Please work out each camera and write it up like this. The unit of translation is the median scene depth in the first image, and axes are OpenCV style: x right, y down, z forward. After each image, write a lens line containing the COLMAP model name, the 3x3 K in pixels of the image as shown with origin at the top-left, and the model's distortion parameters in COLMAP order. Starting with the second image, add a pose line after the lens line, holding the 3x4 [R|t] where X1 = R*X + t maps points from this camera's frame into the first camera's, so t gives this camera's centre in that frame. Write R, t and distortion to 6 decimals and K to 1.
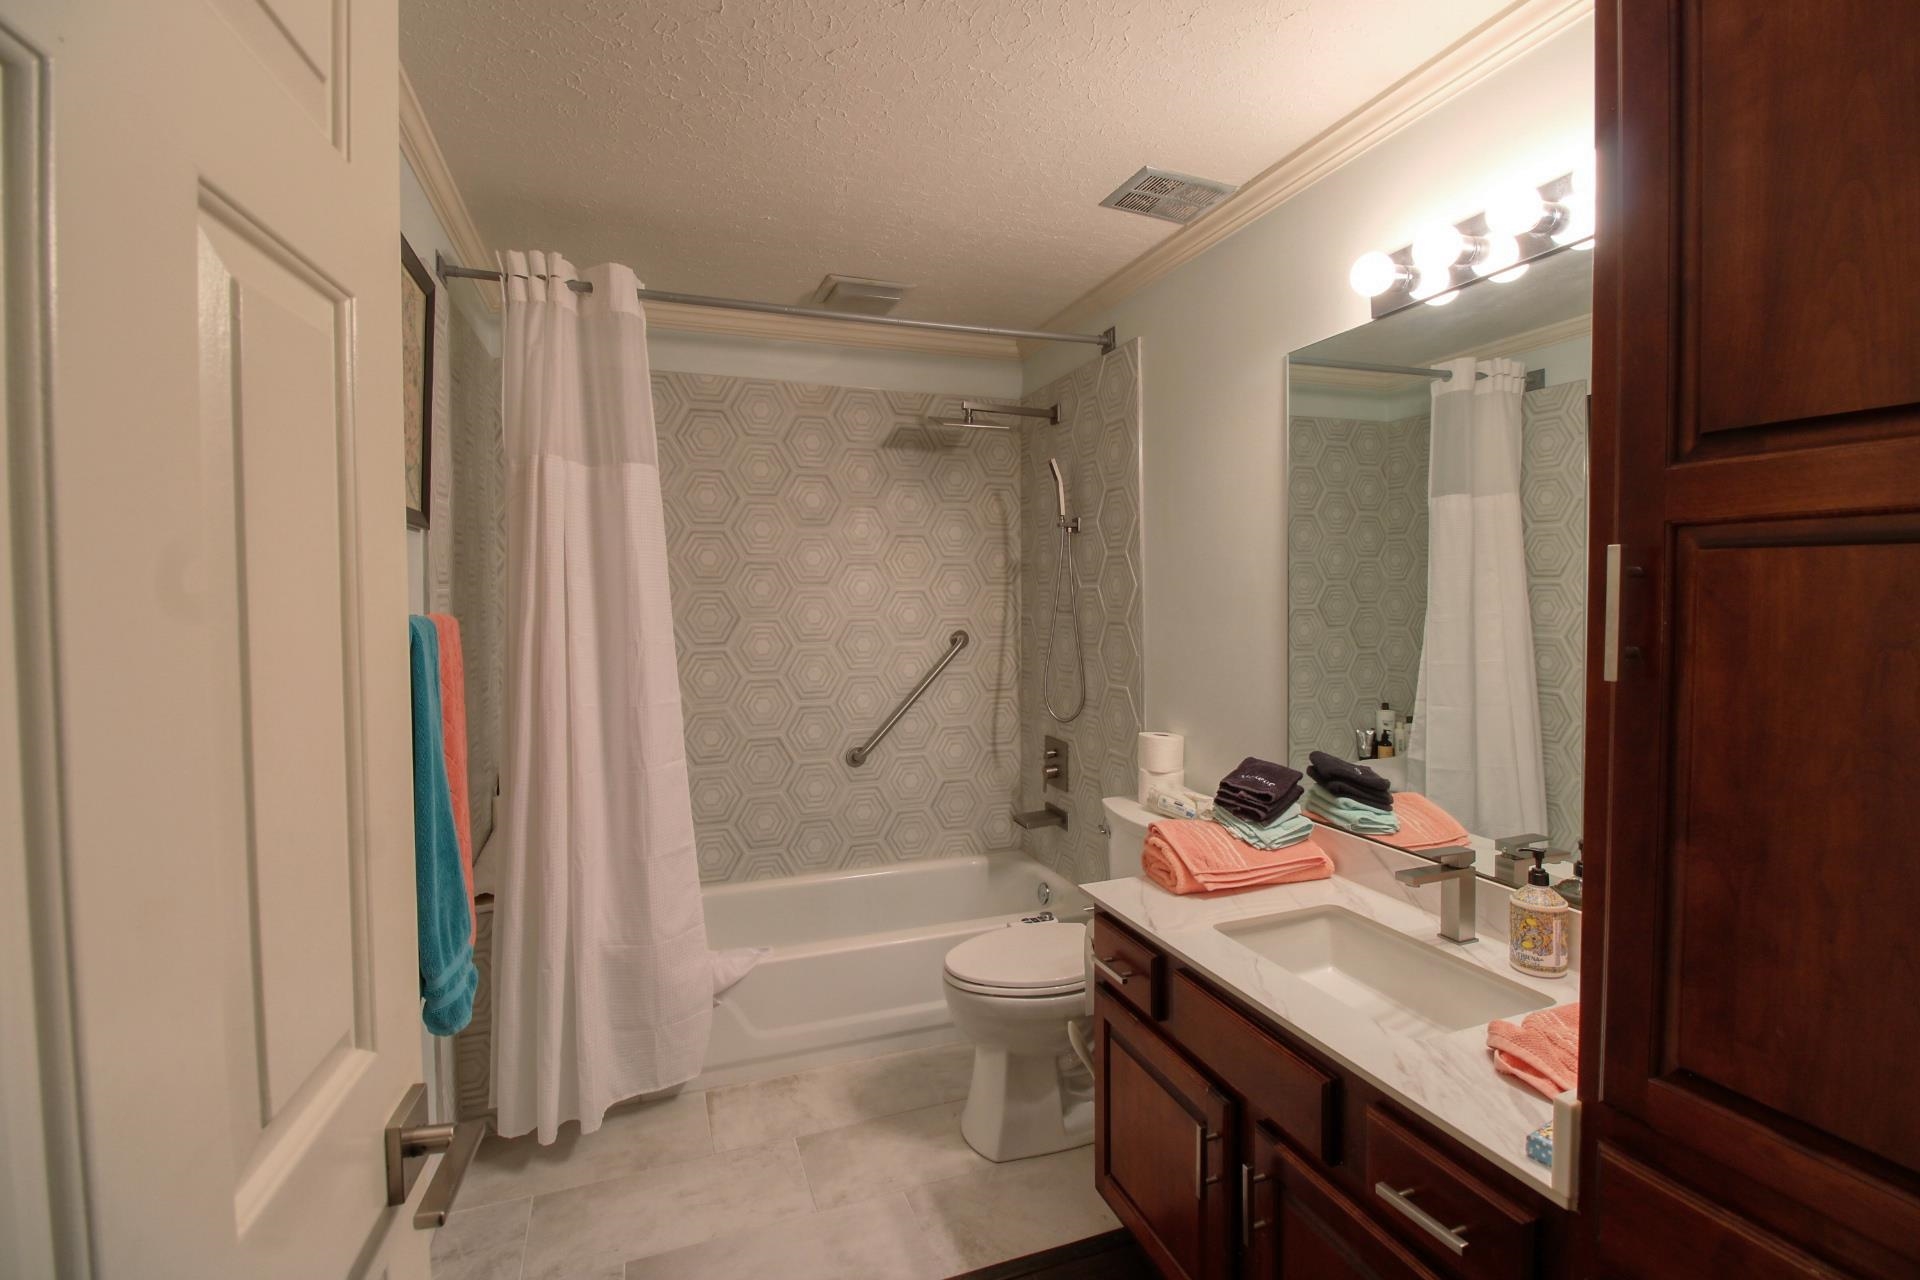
lens RADIAL K [[899.9, 0, 960.9], [0, 899.9, 640.4], [0, 0, 1]] dist [0.002047, -0.000262]
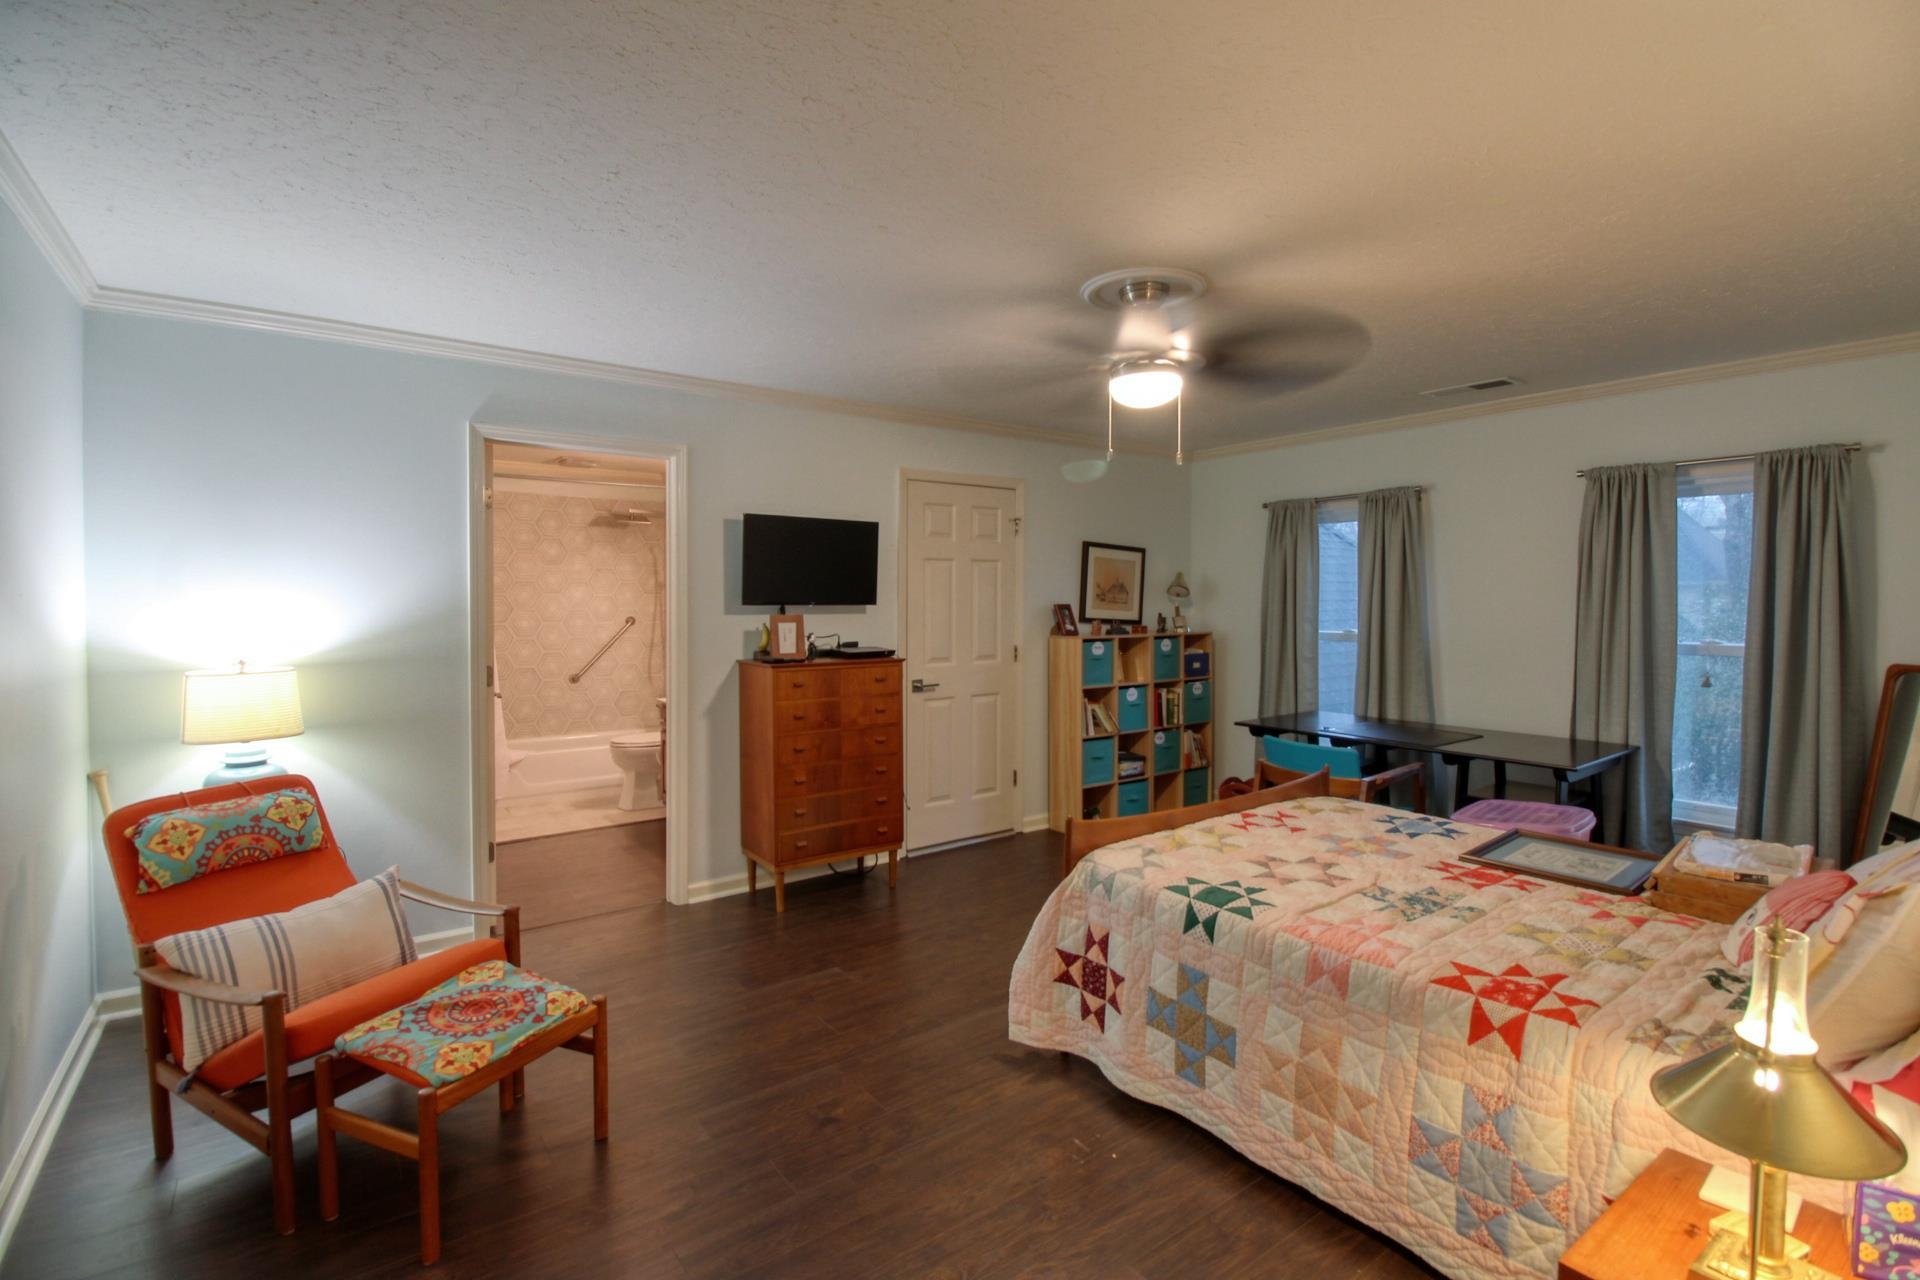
lens RADIAL K [[899.9, 0, 964.2], [0, 899.9, 636.5], [0, 0, 1]] dist [0.002047, -0.000262]
pose [[0.960899, 0.007403, 0.276800, 0.164997], [-0.013368, 0.999717, 0.019669, -0.016349], [-0.276576, -0.022600, 0.960726, -1.187681]]
